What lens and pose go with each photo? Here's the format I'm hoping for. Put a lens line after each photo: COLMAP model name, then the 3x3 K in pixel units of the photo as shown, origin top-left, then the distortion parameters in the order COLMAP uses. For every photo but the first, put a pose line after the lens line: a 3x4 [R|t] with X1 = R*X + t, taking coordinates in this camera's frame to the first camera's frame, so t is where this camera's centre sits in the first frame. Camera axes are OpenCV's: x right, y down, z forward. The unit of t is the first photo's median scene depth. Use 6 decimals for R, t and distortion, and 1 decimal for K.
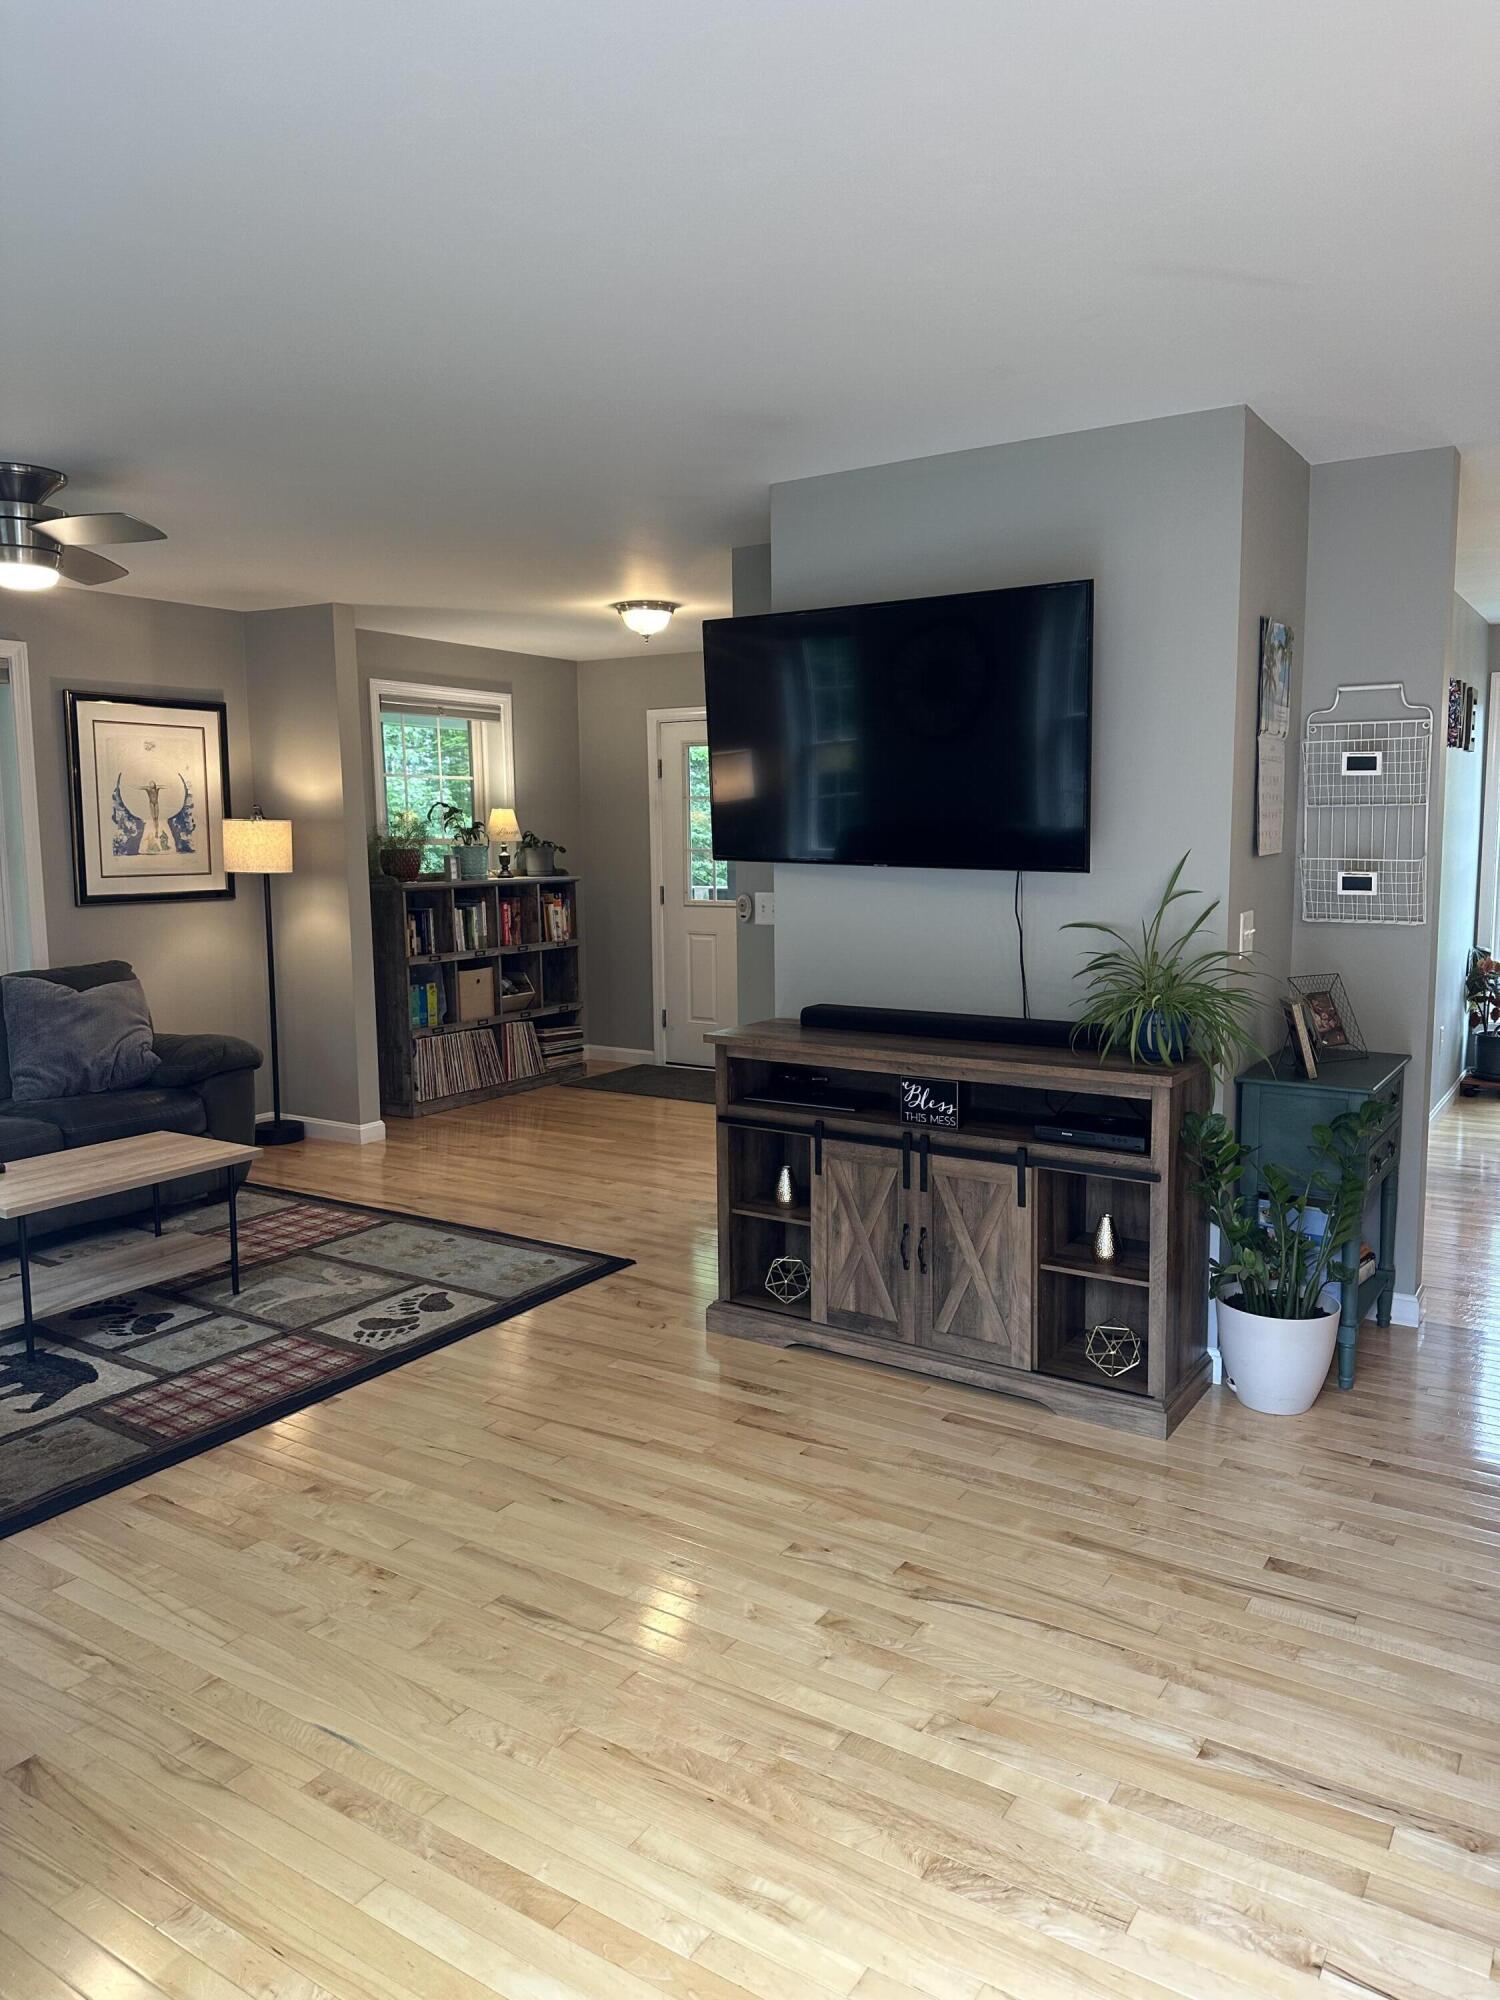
lens RADIAL K [[1430.4, 0, 746.8], [0, 1430.4, 1029.2], [0, 0, 1]] dist [-0.005307, -0.003641]
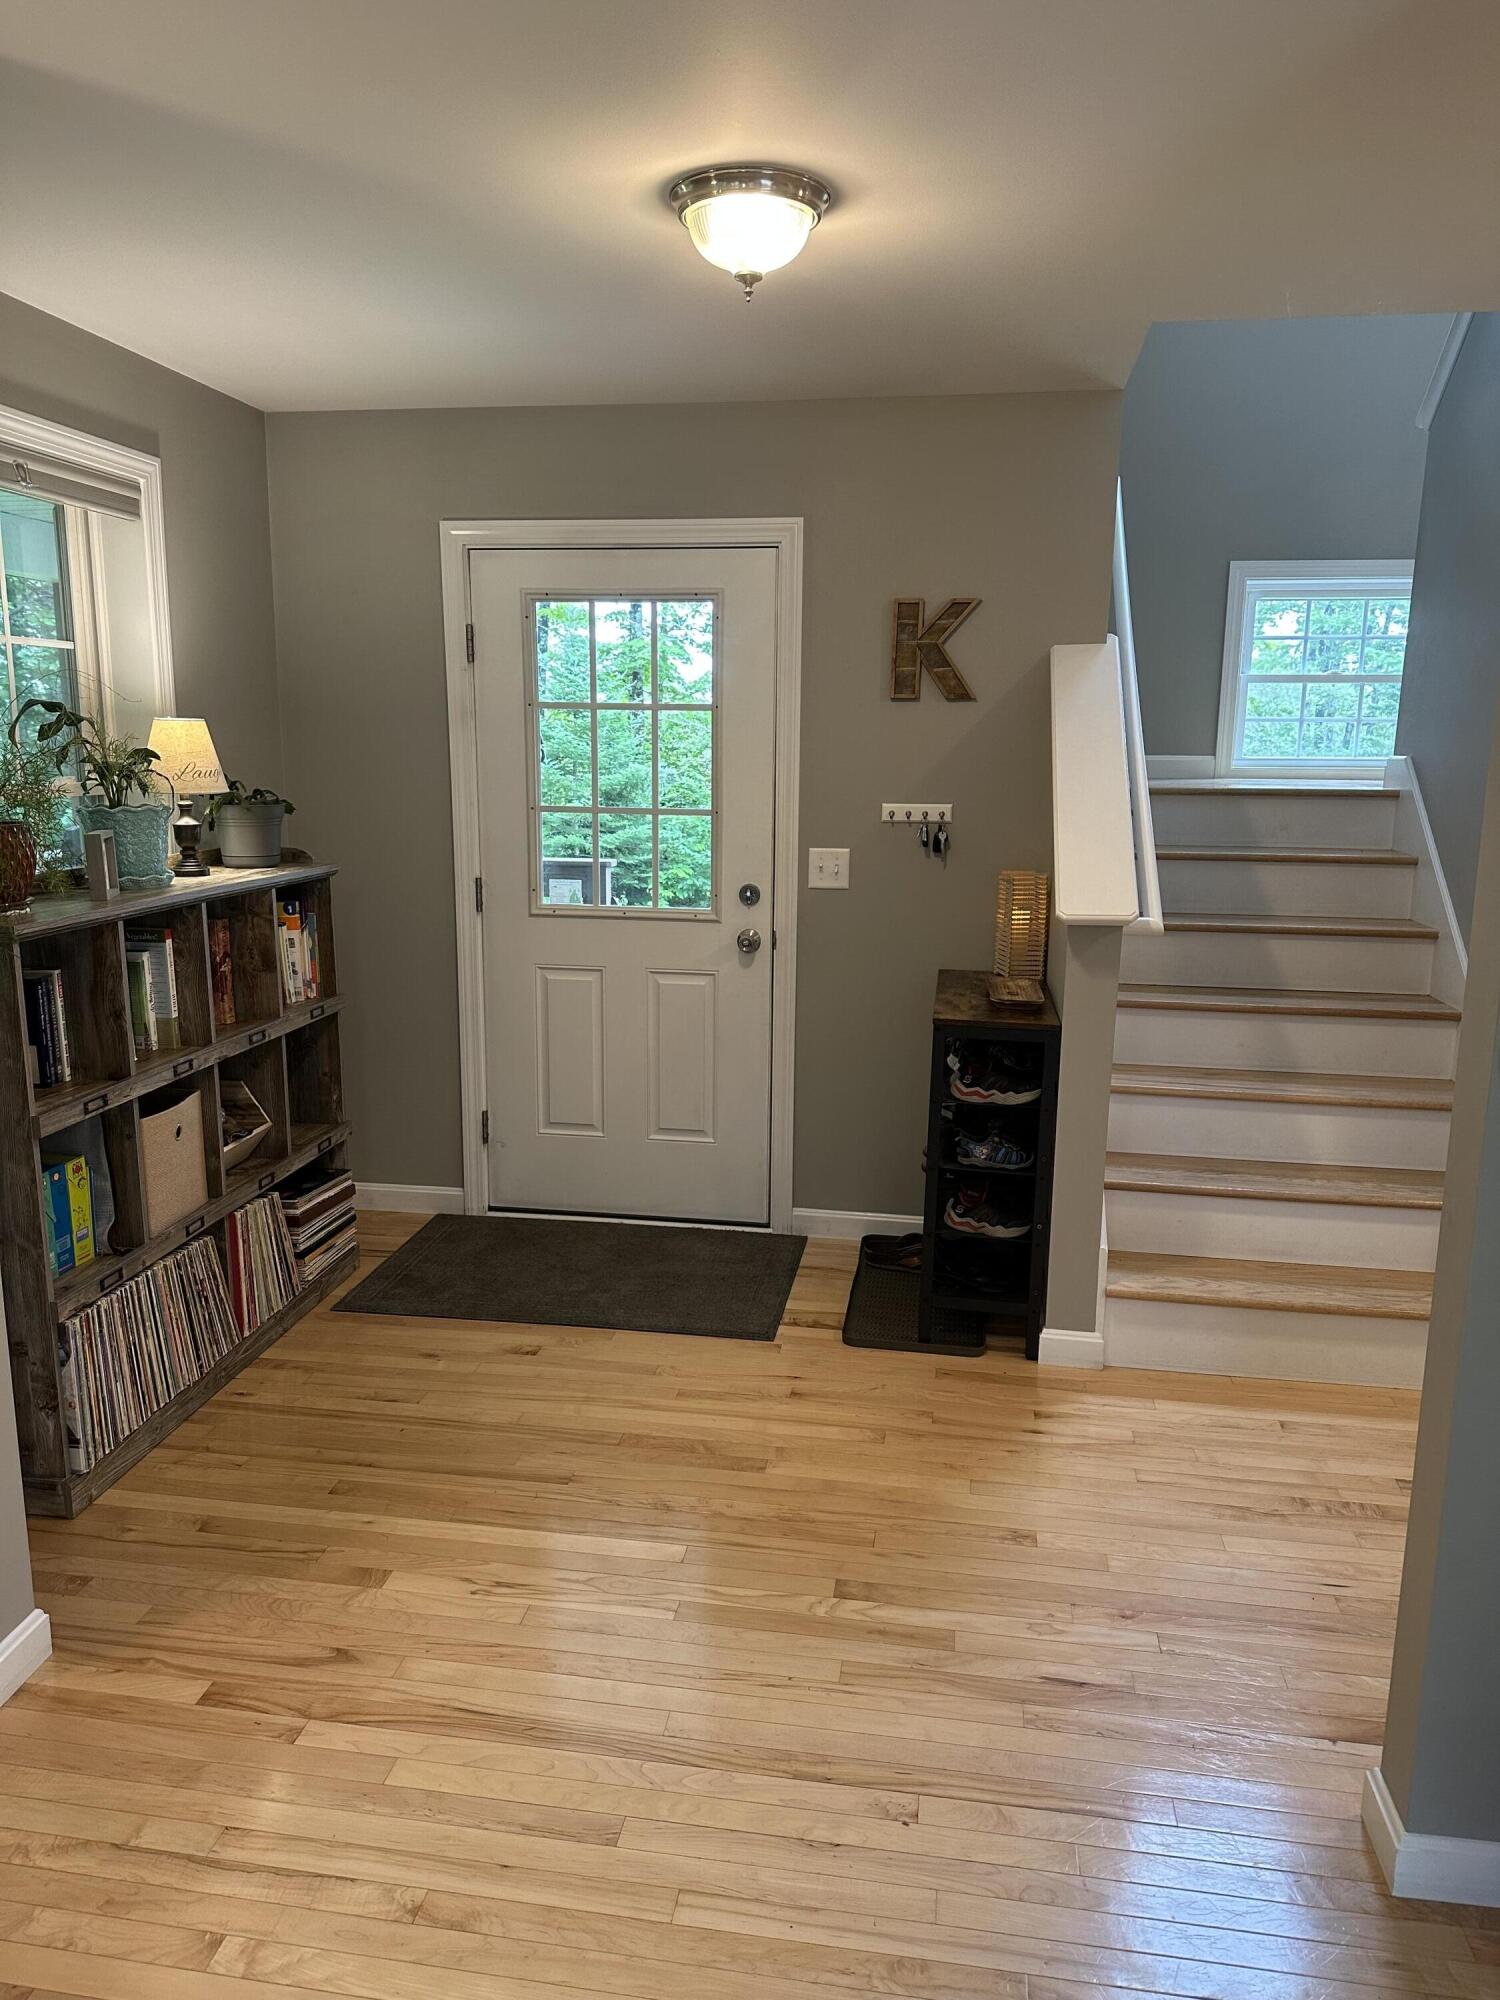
lens RADIAL K [[1430.4, 0, 746.8], [0, 1430.4, 1029.2], [0, 0, 1]] dist [-0.005307, -0.003641]
pose [[0.911880, -0.063484, 0.405517, -0.196795], [0.038369, 0.996825, 0.069774, -0.083677], [-0.408659, -0.048066, 0.911420, 0.529447]]
